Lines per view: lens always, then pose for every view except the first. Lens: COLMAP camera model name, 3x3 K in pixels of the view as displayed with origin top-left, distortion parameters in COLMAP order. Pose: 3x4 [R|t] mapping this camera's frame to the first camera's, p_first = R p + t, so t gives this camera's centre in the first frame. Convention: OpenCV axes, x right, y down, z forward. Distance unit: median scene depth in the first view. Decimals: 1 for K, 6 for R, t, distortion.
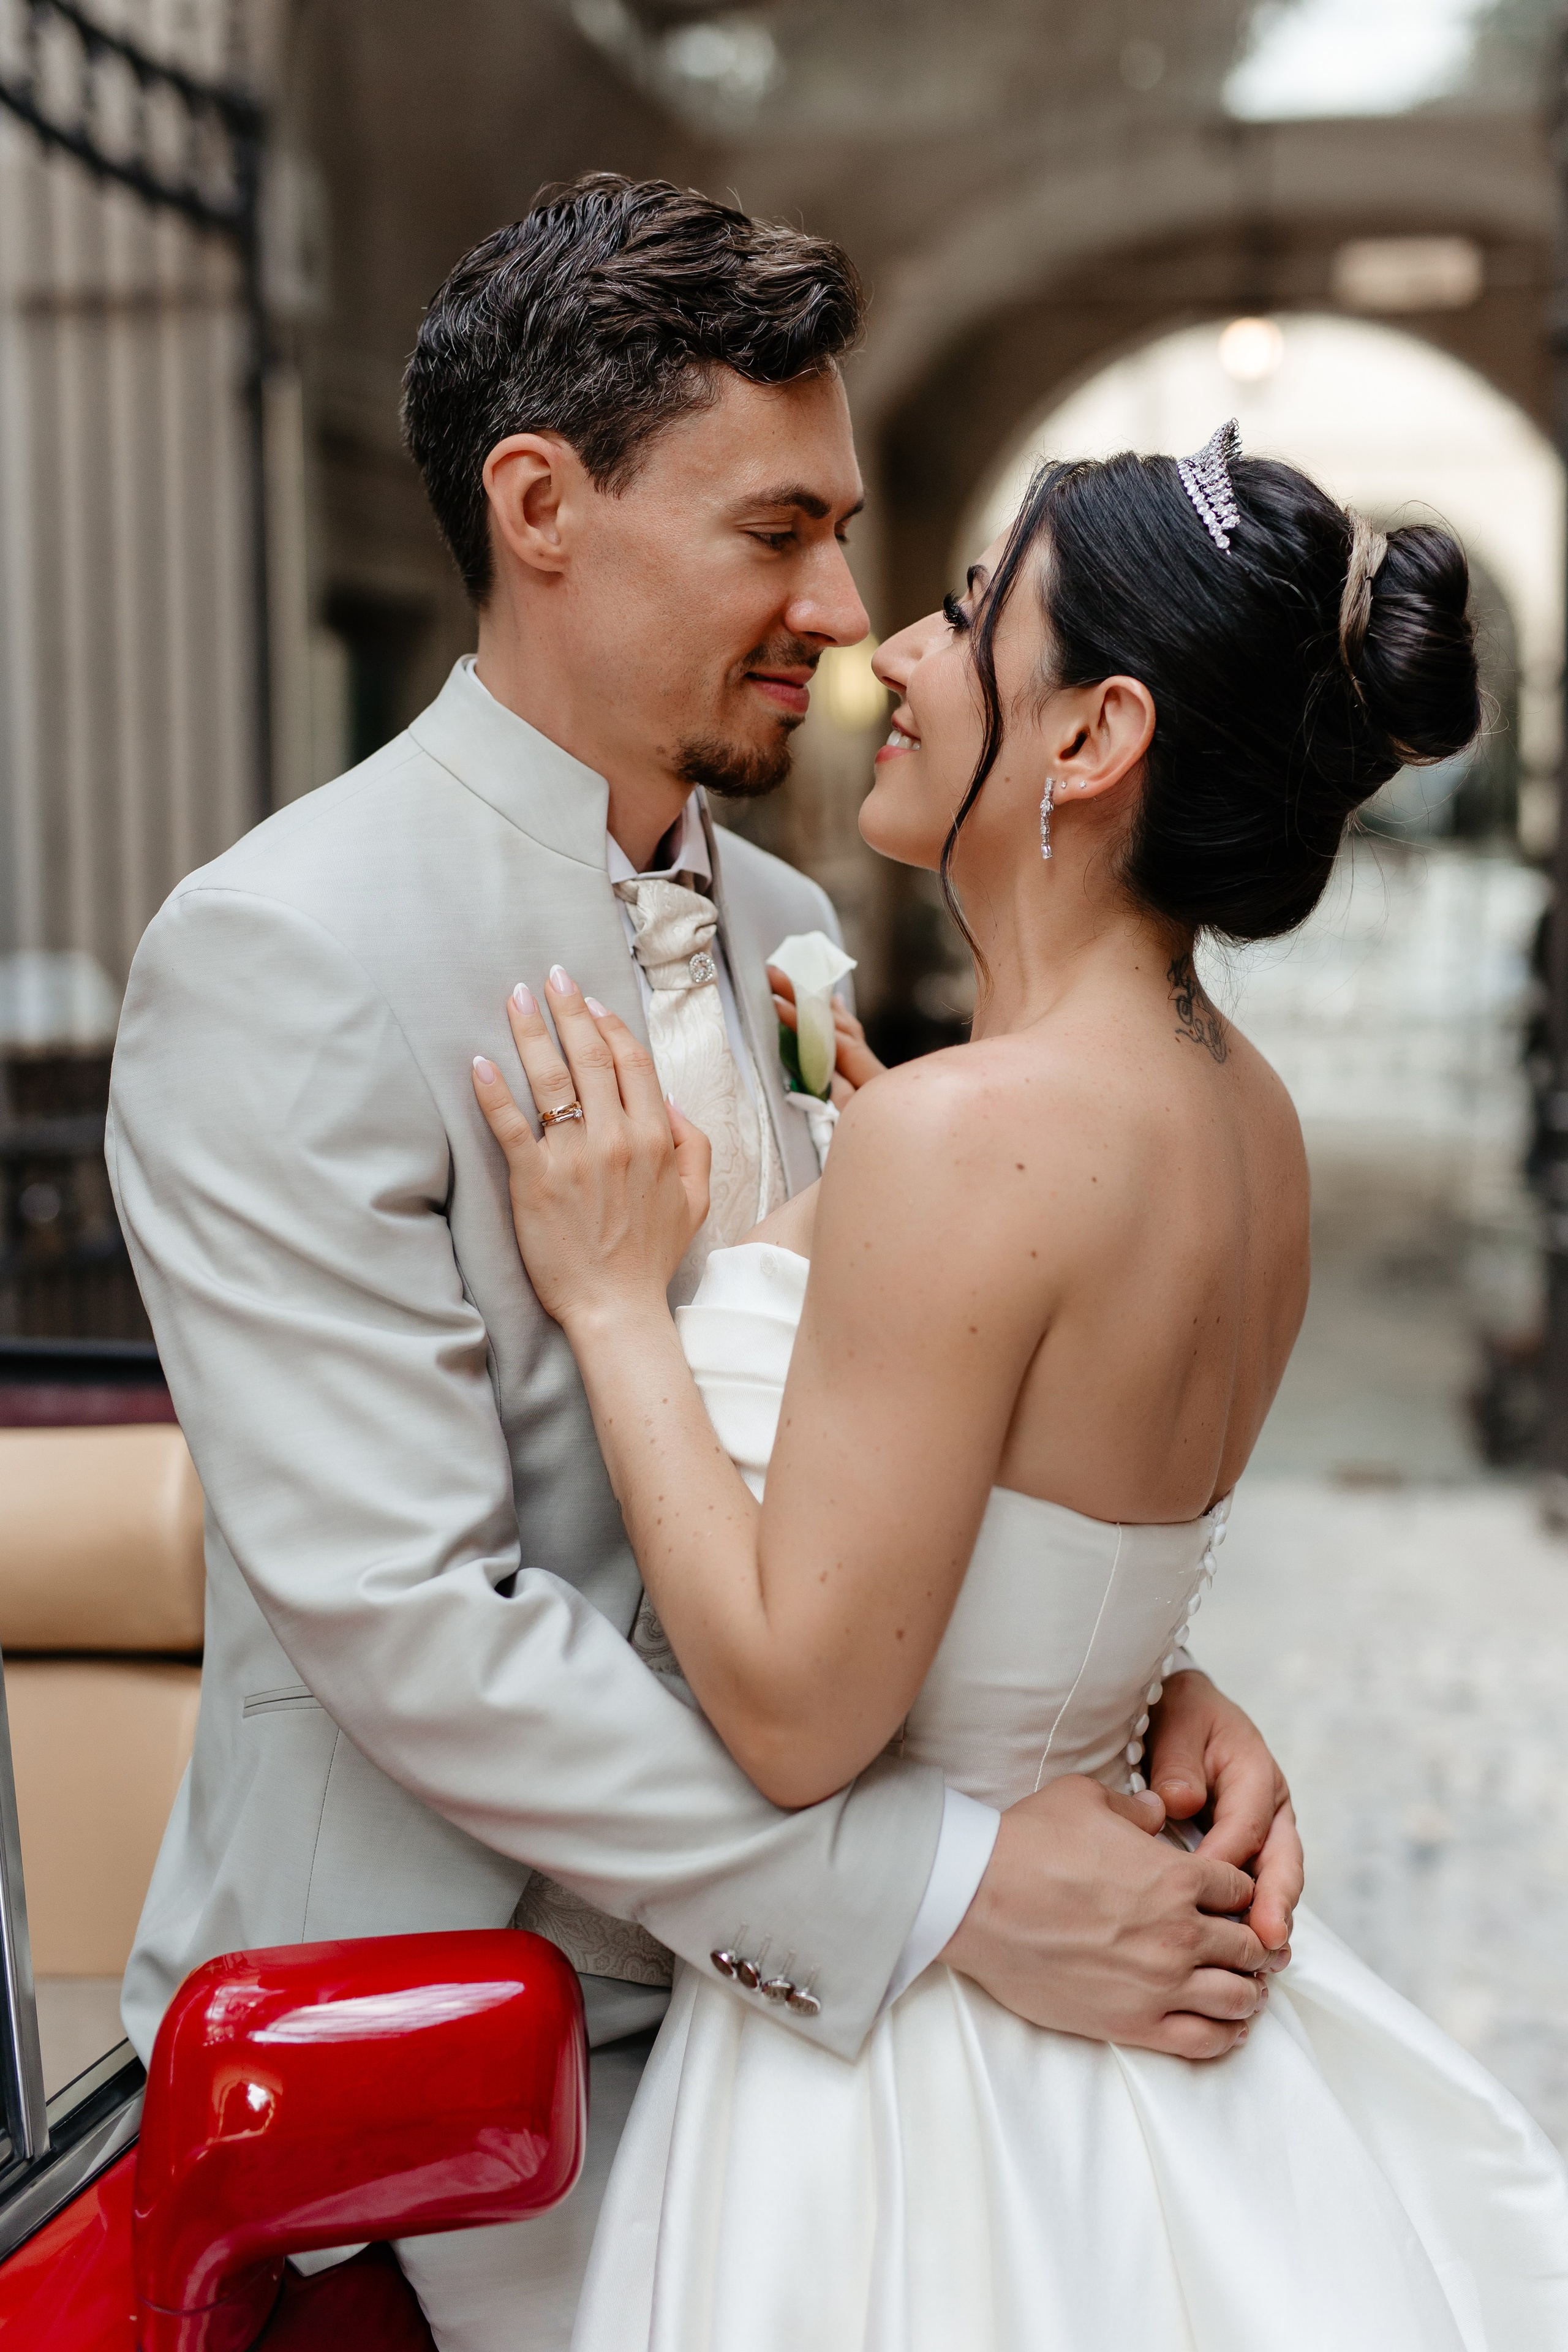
lens RADIAL K [[3313.5, 0, 788.4], [0, 3313.5, 1148.4], [0, 0, 1]] dist [0.204537, -0.007594]
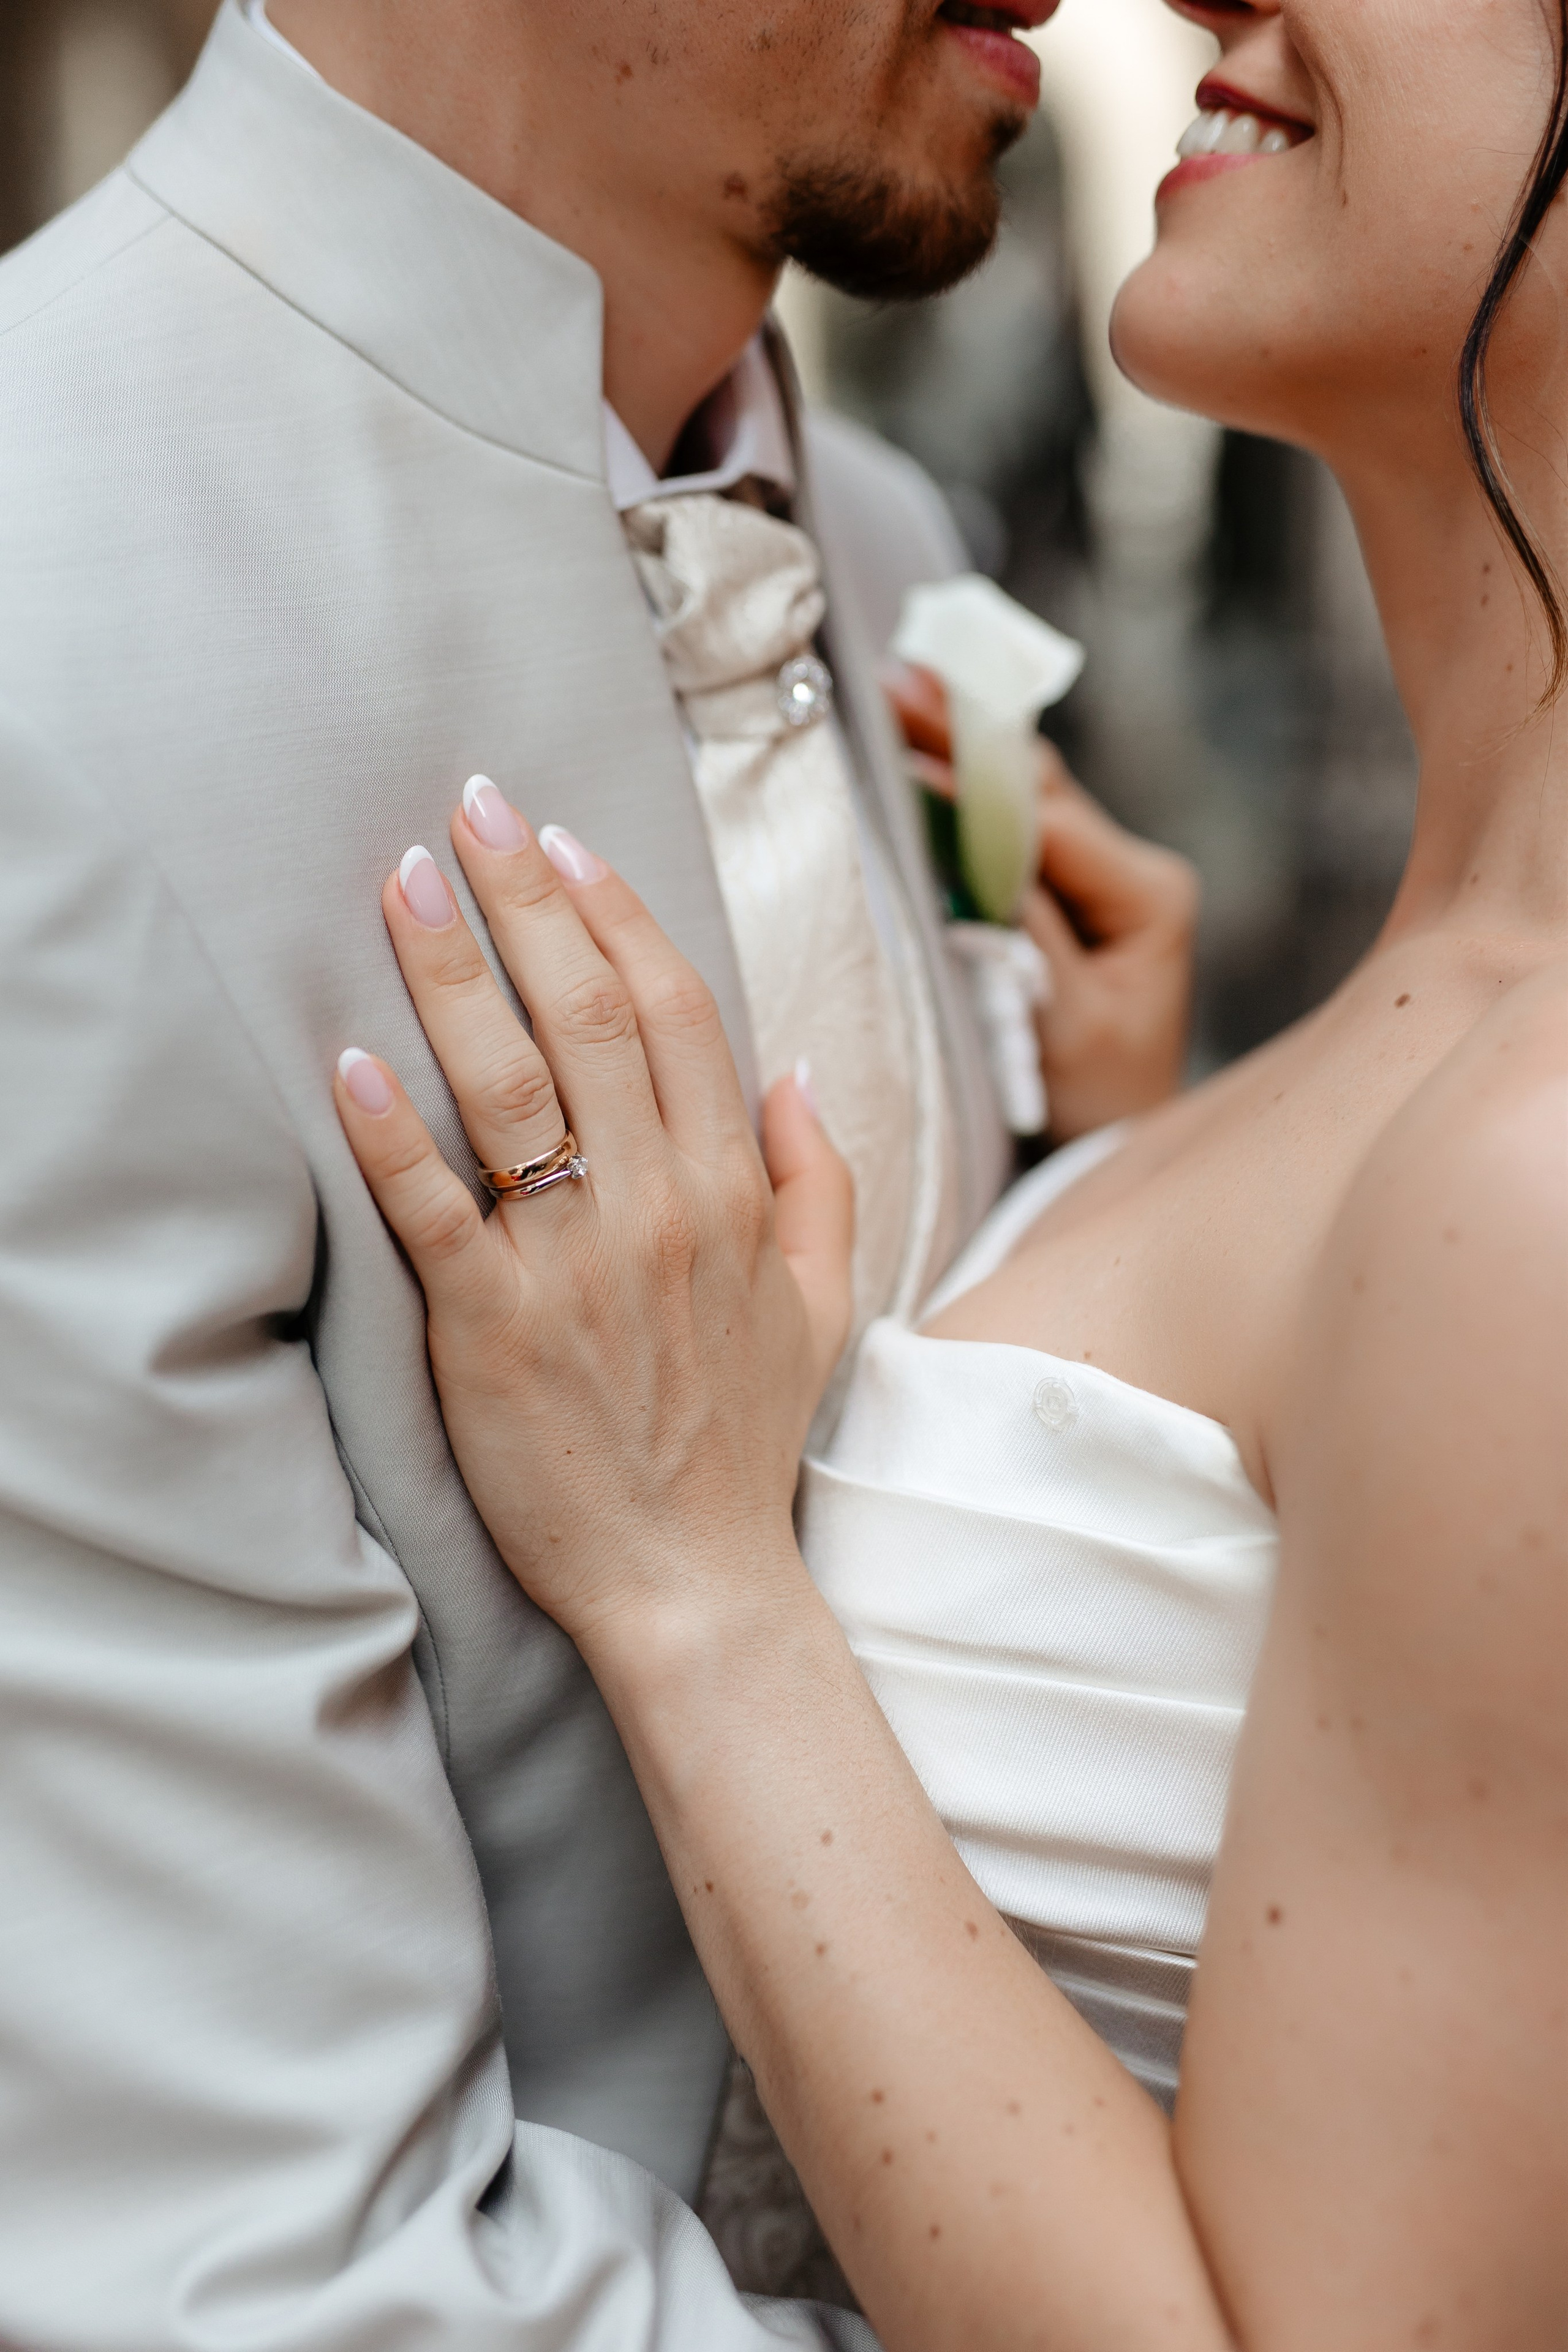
lens RADIAL K [[3442.6, 0, 784.0], [0, 3442.6, 1176.0], [0, 0, 1]] dist [0.001771, -0.178676]
pose [[0.993774, -0.054434, 0.097216, -0.081939], [0.041241, 0.990272, 0.132896, -0.053611], [-0.103505, -0.128059, 0.986351, 0.552721]]
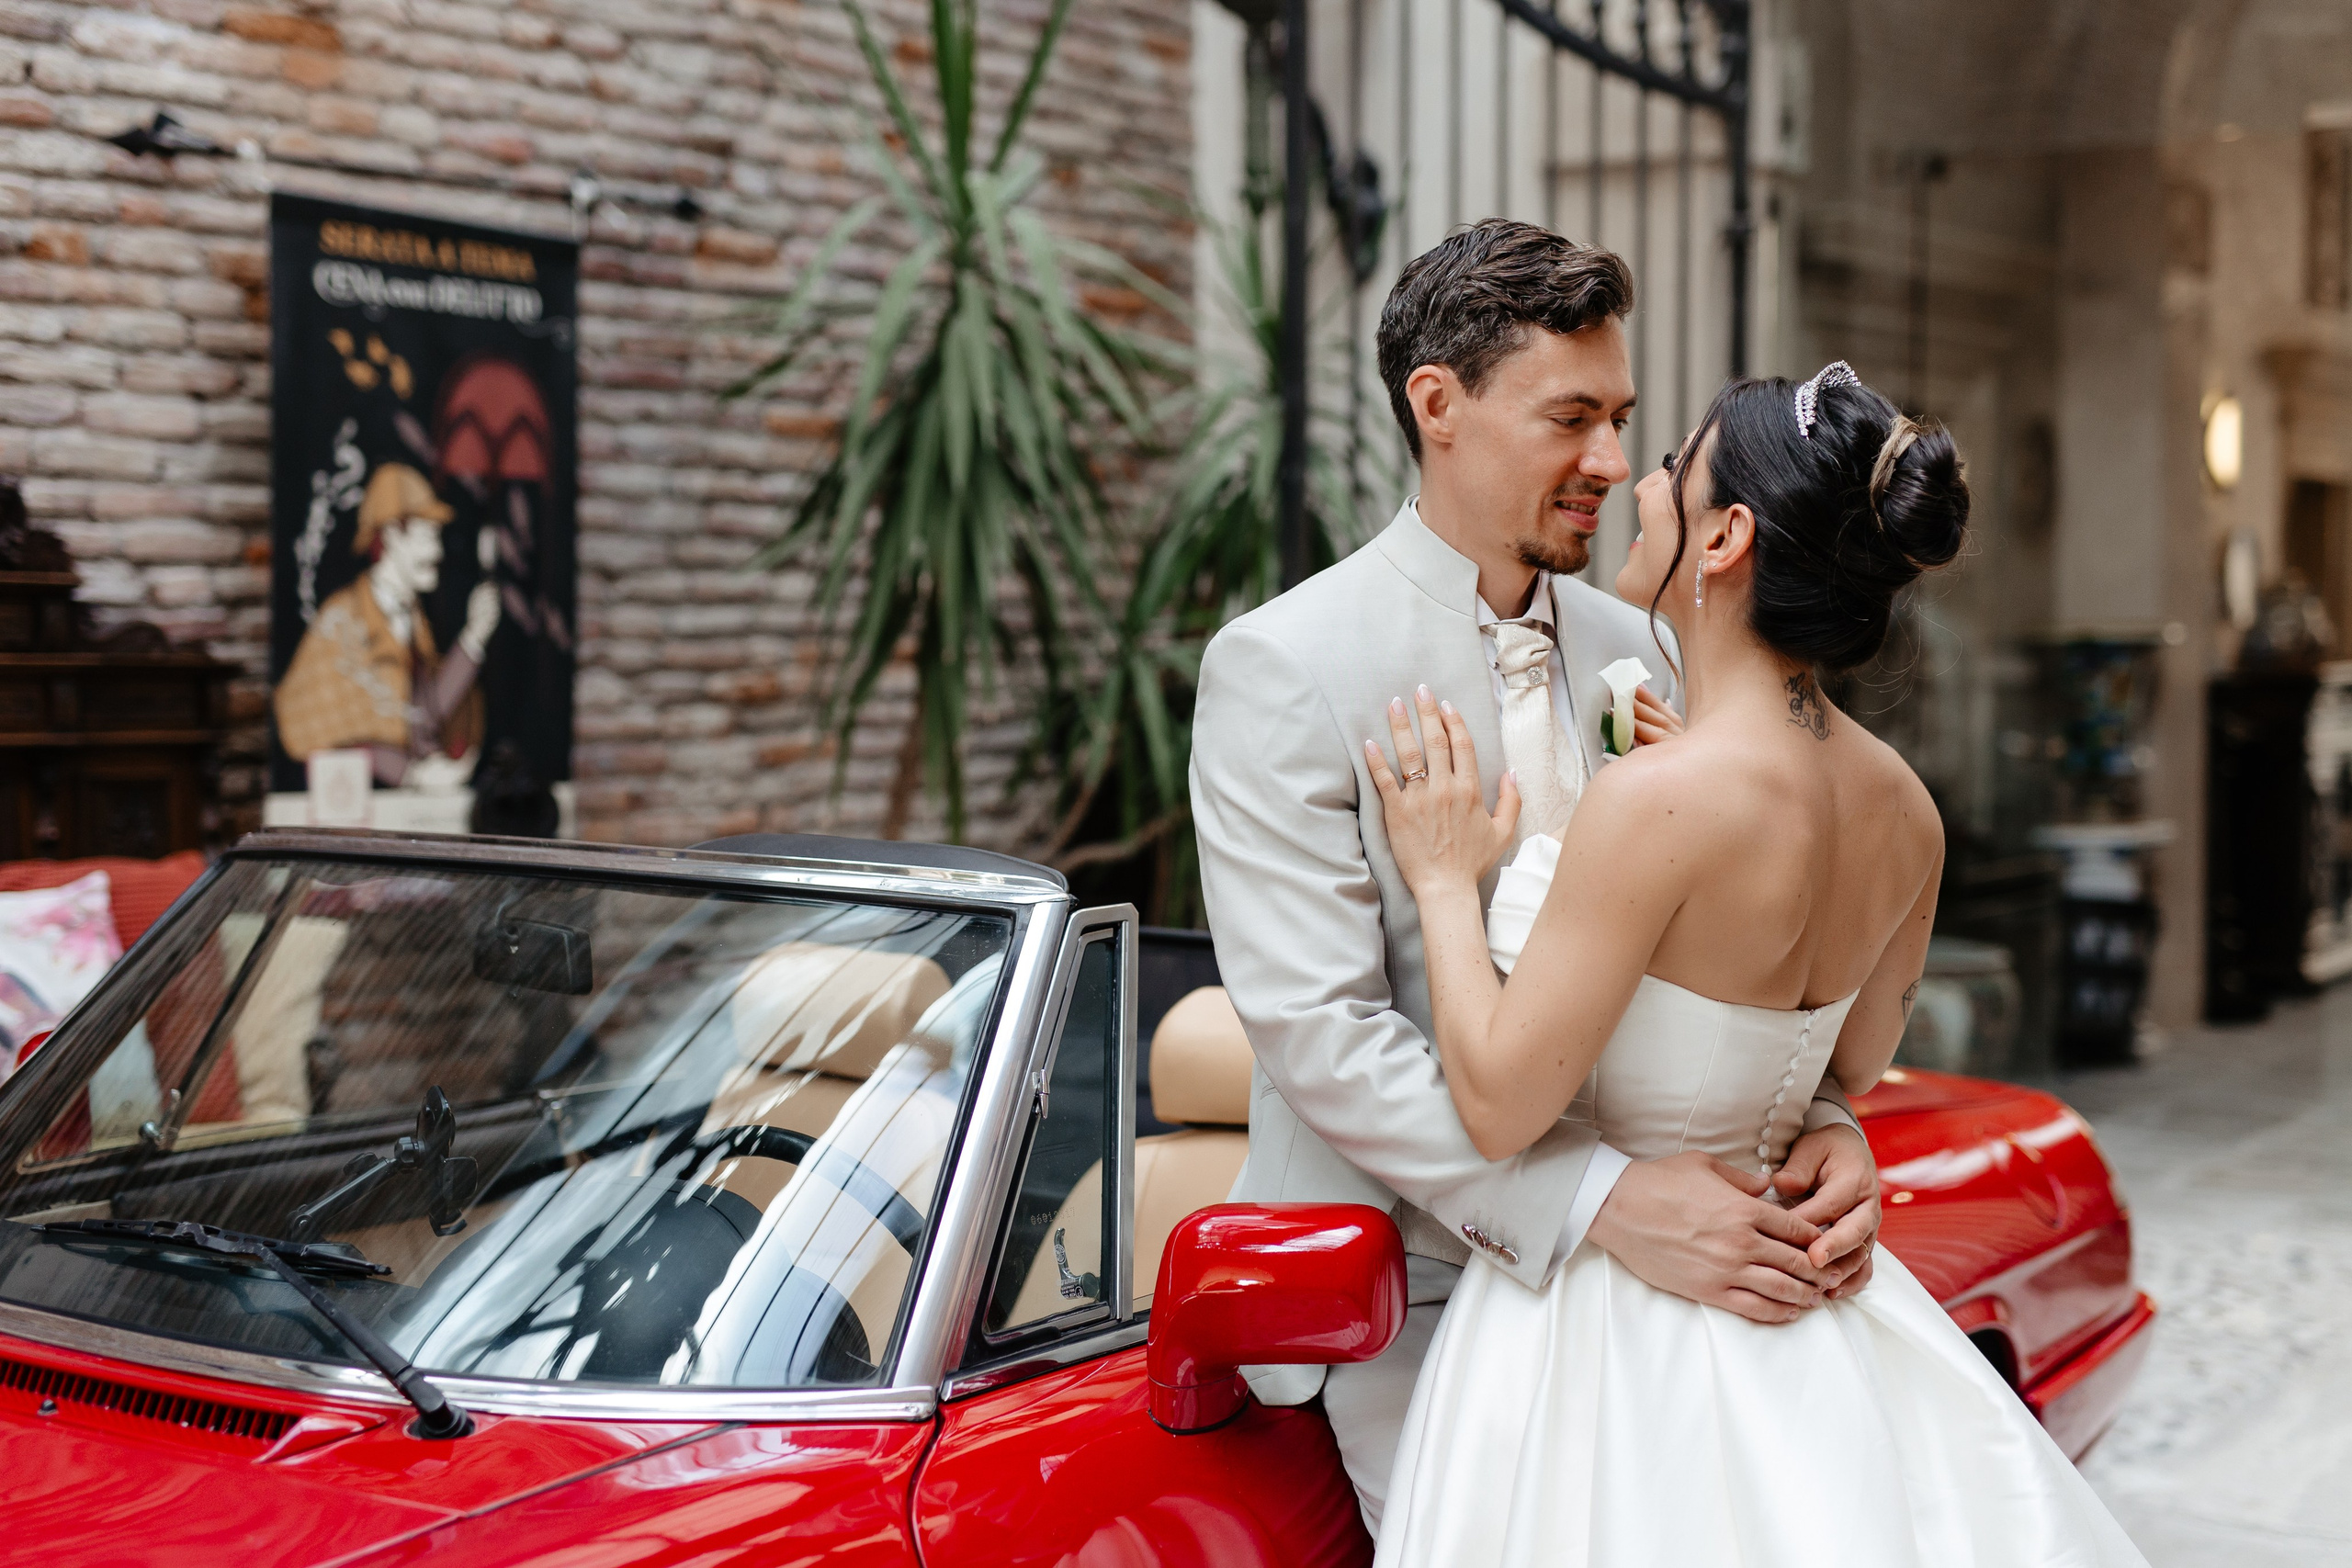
lens RADIAL K [[3336.4, 0, 1231.6], [0, 3336.4, 787.7], [0, 0, 1]] dist [0.017441, 0.009370]
pose [[0.938398, 0.025052, -0.344648, 0.427455], [-0.041213, 0.998364, -0.039644, 0.078054], [0.343091, 0.051406, 0.937895, -0.646966]]
